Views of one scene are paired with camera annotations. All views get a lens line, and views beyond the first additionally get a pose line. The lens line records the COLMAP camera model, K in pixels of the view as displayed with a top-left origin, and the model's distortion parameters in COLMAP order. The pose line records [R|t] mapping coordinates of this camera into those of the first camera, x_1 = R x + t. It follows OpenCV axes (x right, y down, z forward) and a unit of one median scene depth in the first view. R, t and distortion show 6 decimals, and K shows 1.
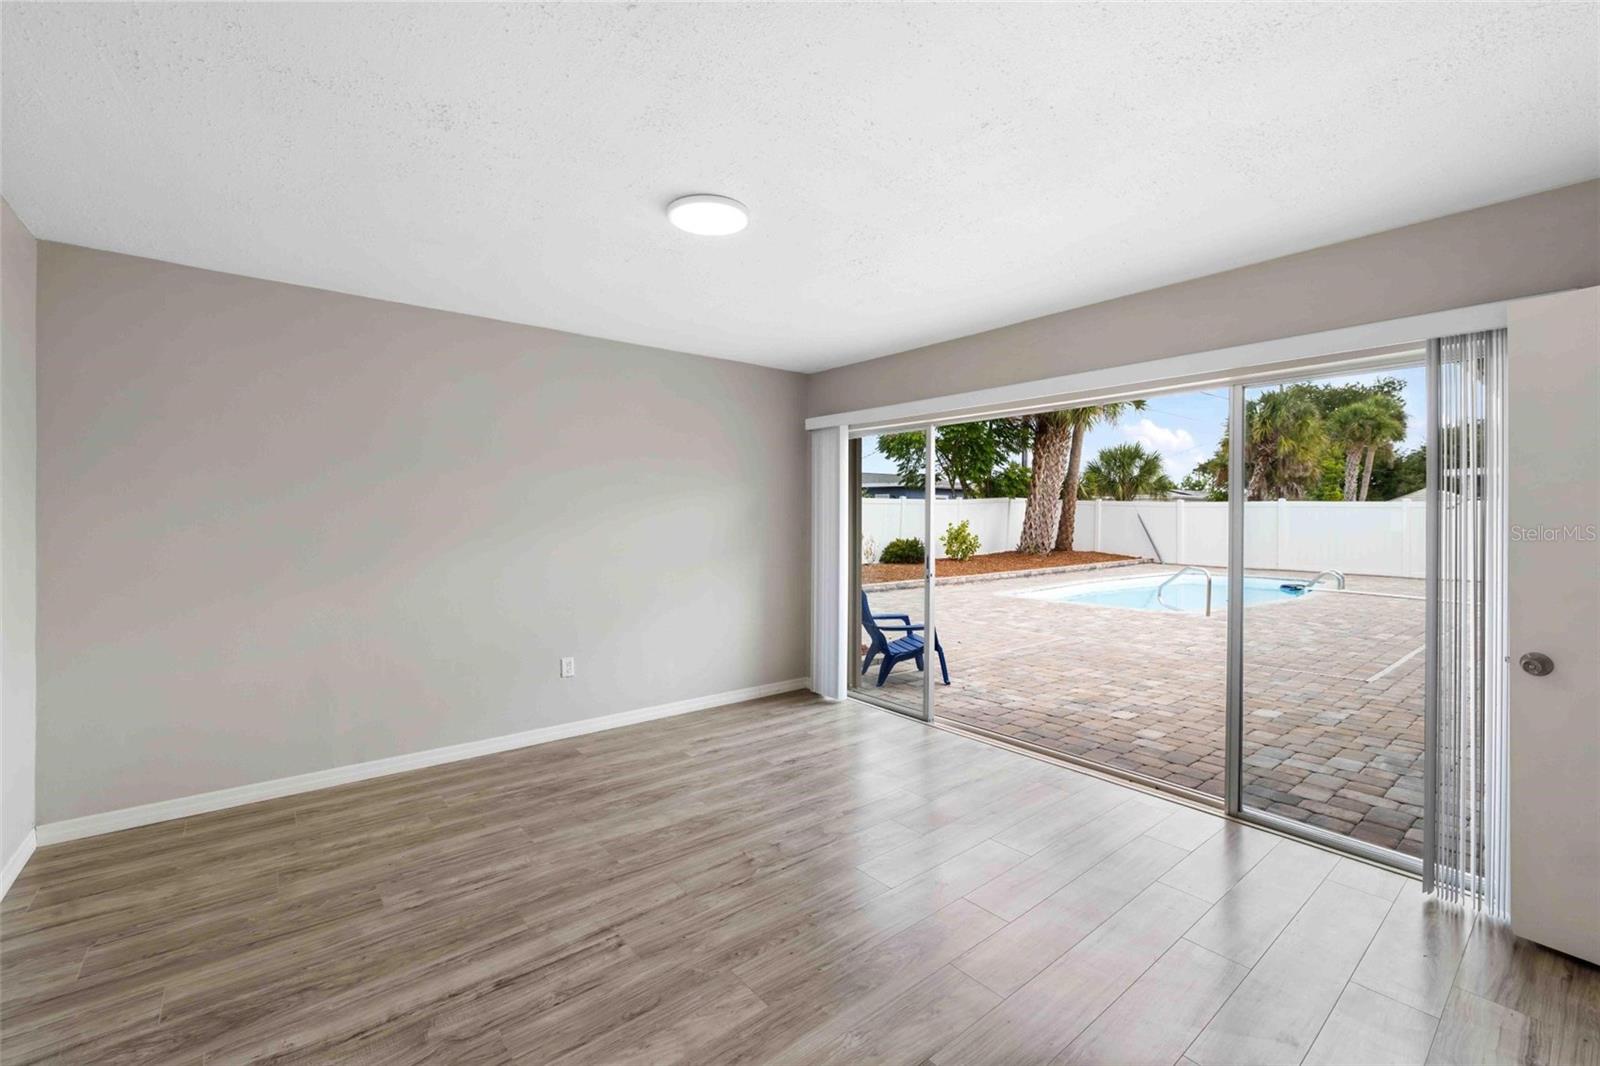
lens RADIAL K [[677.3, 0, 801.7], [0, 677.3, 517.8], [0, 0, 1]] dist [-0.002148, -0.000080]
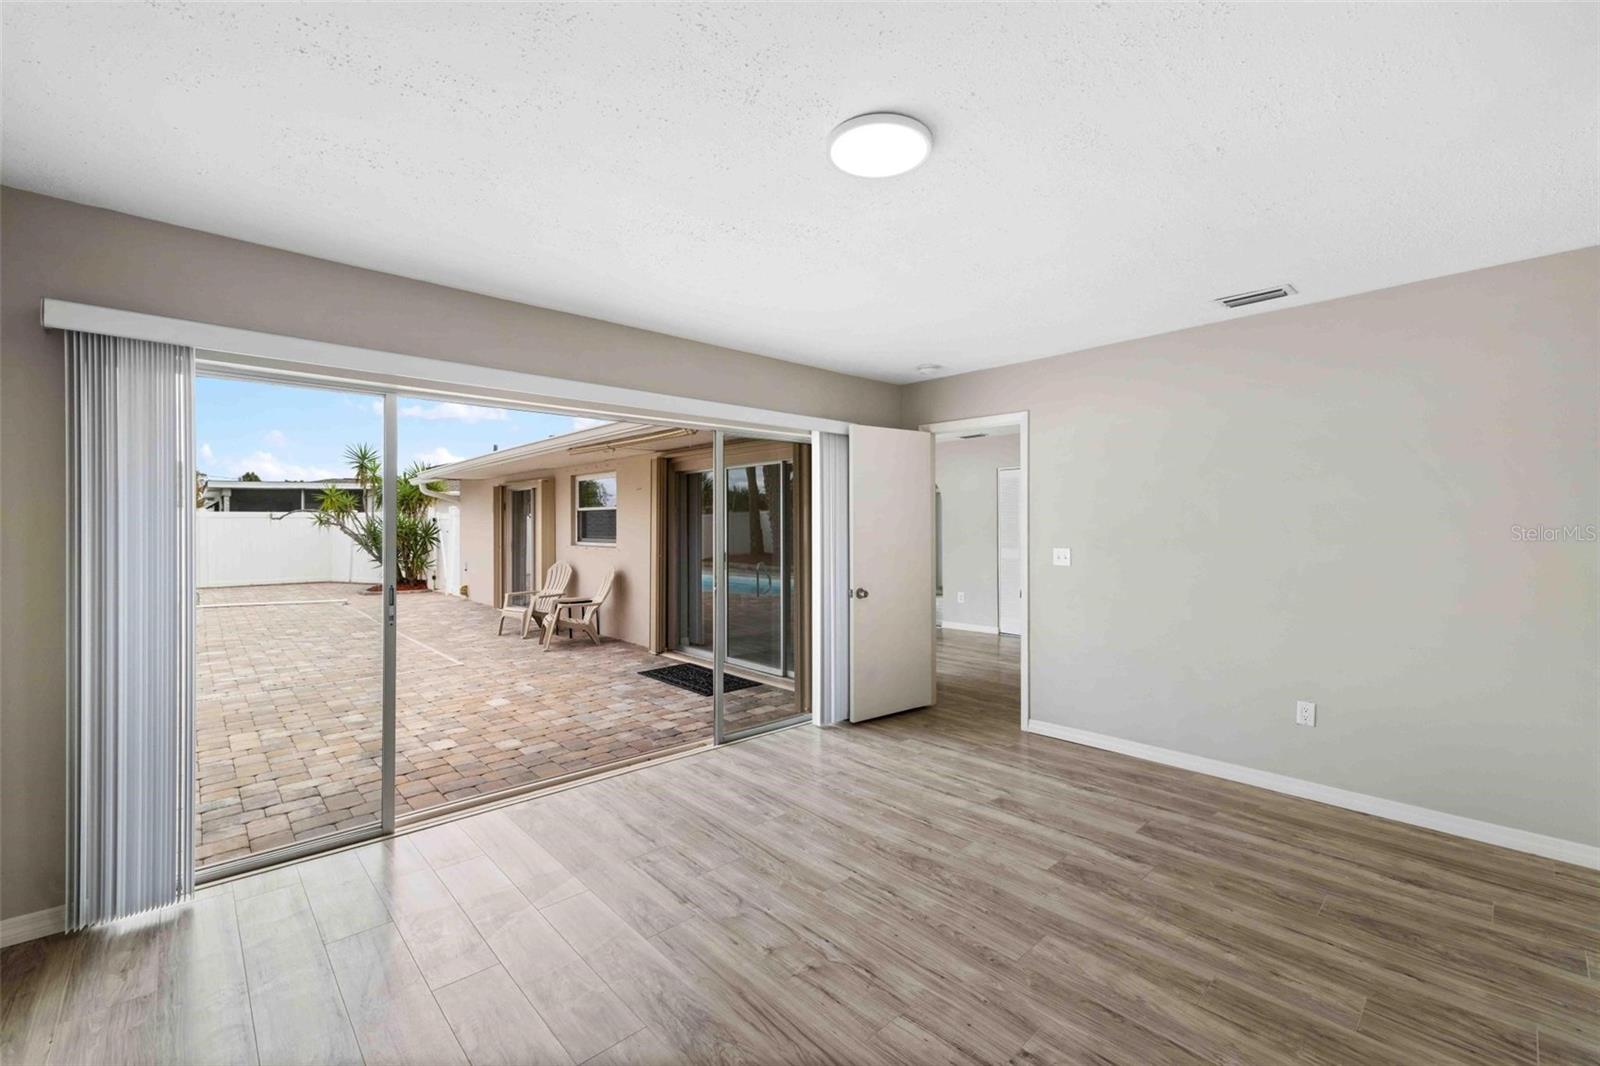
lens RADIAL K [[665.9, 0, 813.0], [0, 665.9, 520.2], [0, 0, 1]] dist [-0.002803, 0.000141]
pose [[-0.073703, 0.006836, 0.997257, -0.653644], [0.006476, 0.999959, -0.006376, -0.002603], [-0.997259, 0.005988, -0.073744, 0.817533]]
